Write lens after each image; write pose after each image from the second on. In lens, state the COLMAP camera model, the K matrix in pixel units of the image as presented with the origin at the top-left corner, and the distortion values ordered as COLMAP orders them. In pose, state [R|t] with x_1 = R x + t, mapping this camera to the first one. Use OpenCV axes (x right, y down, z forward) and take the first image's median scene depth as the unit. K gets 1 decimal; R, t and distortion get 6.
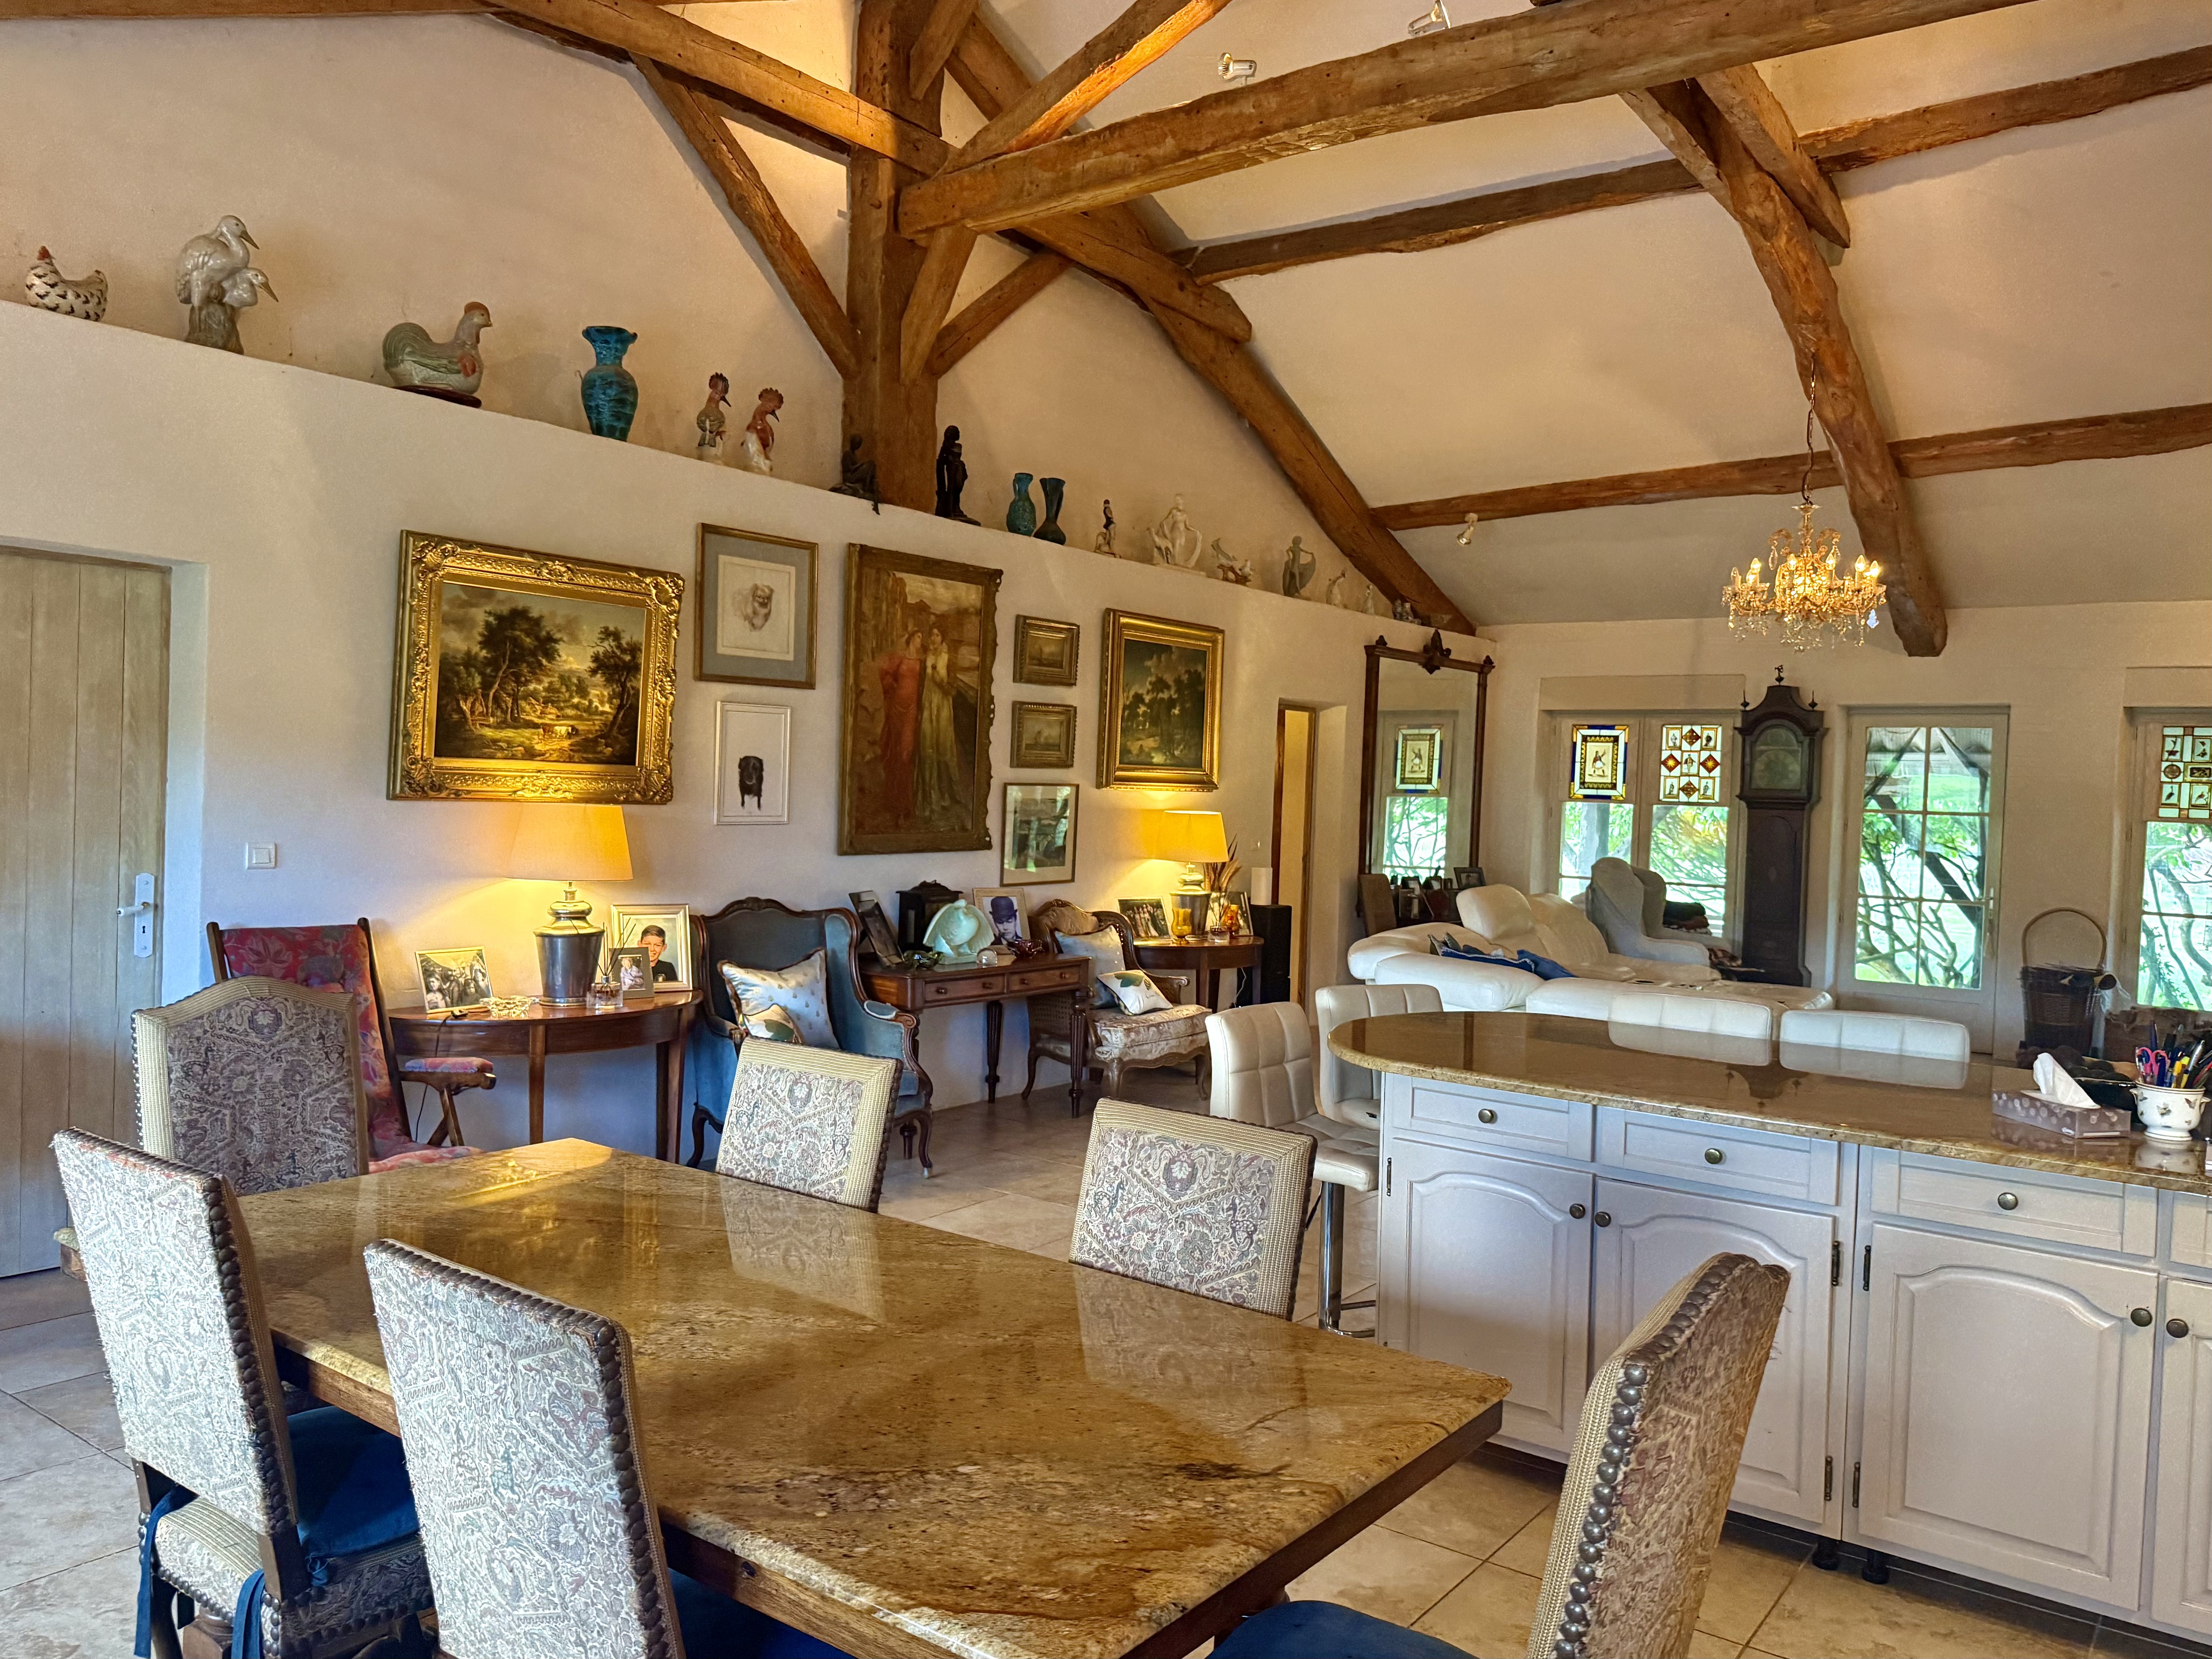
lens RADIAL K [[1607.5, 0, 1106.0], [0, 1607.5, 829.5], [0, 0, 1]] dist [0.105943, -0.147036]
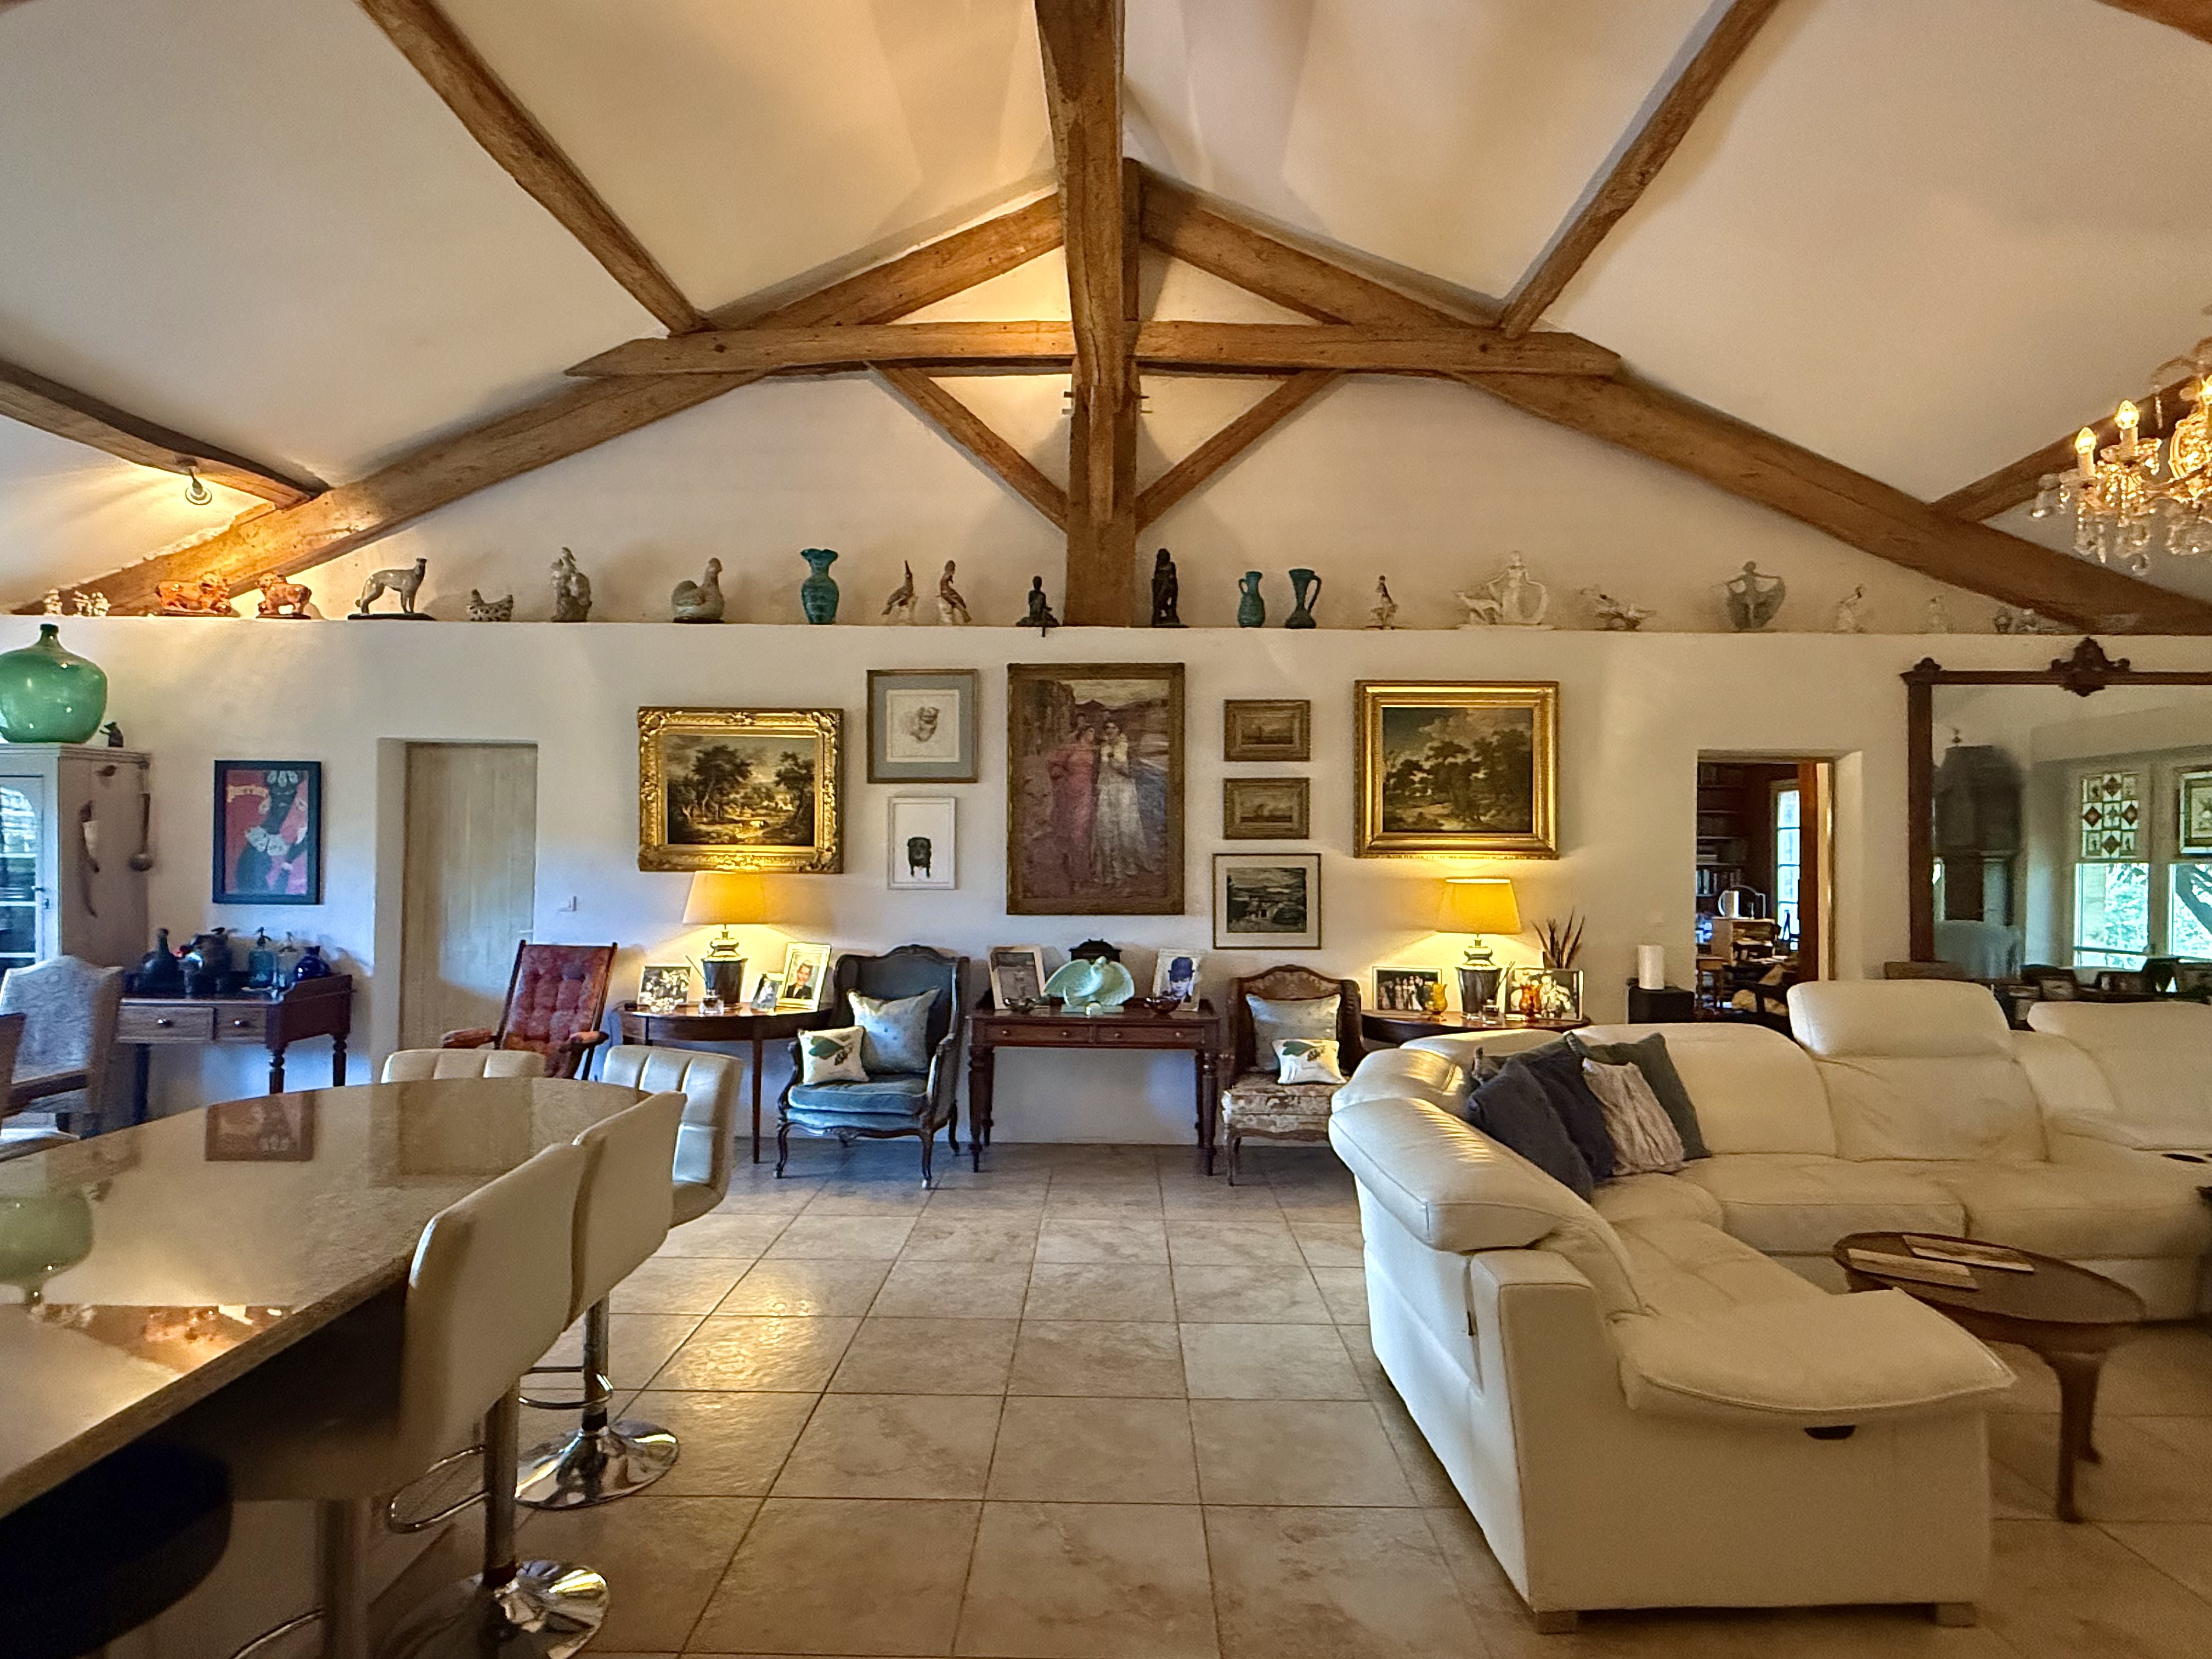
lens RADIAL K [[1085.6, 0, 1106.0], [0, 1085.6, 829.5], [0, 0, 1]] dist [-0.001270, -0.000111]
pose [[0.588159, -0.040156, -0.807748, 0.567509], [-0.011738, 0.998238, -0.058173, -0.001823], [0.808660, 0.043696, 0.586651, 0.583635]]
